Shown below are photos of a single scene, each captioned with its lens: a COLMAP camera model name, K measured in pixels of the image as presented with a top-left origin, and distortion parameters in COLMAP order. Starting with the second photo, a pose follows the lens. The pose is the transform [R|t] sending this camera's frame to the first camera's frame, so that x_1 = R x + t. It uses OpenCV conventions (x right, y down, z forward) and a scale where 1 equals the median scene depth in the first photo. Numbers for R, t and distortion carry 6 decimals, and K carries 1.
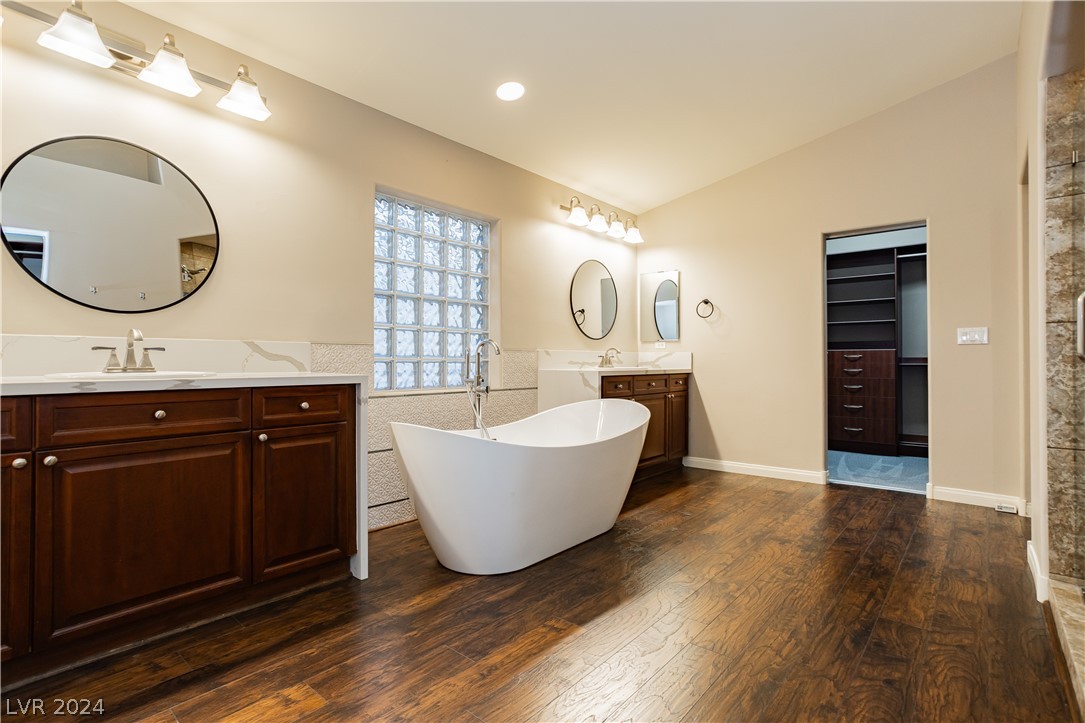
lens RADIAL K [[525.0, 0, 549.3], [0, 525.0, 363.5], [0, 0, 1]] dist [-0.029480, 0.000870]
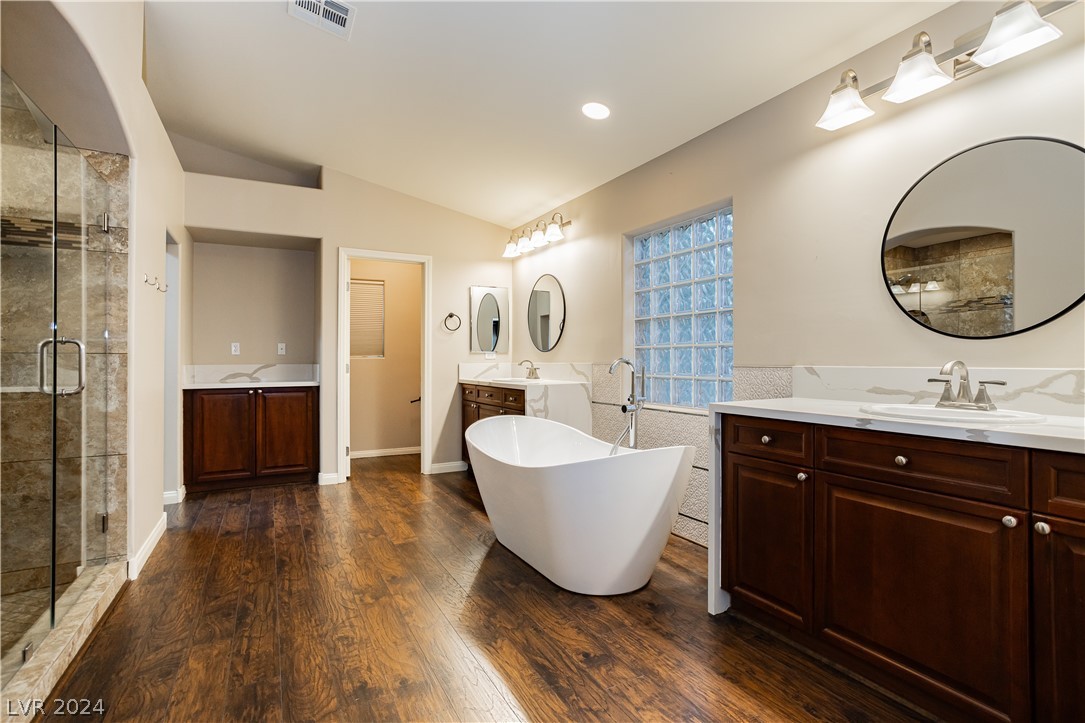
lens RADIAL K [[525.0, 0, 549.3], [0, 525.0, 363.5], [0, 0, 1]] dist [-0.029480, 0.000870]
pose [[-0.369775, 0.006126, -0.929101, 1.321033], [-0.000563, 0.999977, 0.006817, -0.066824], [0.929121, 0.003044, -0.369763, 1.910456]]
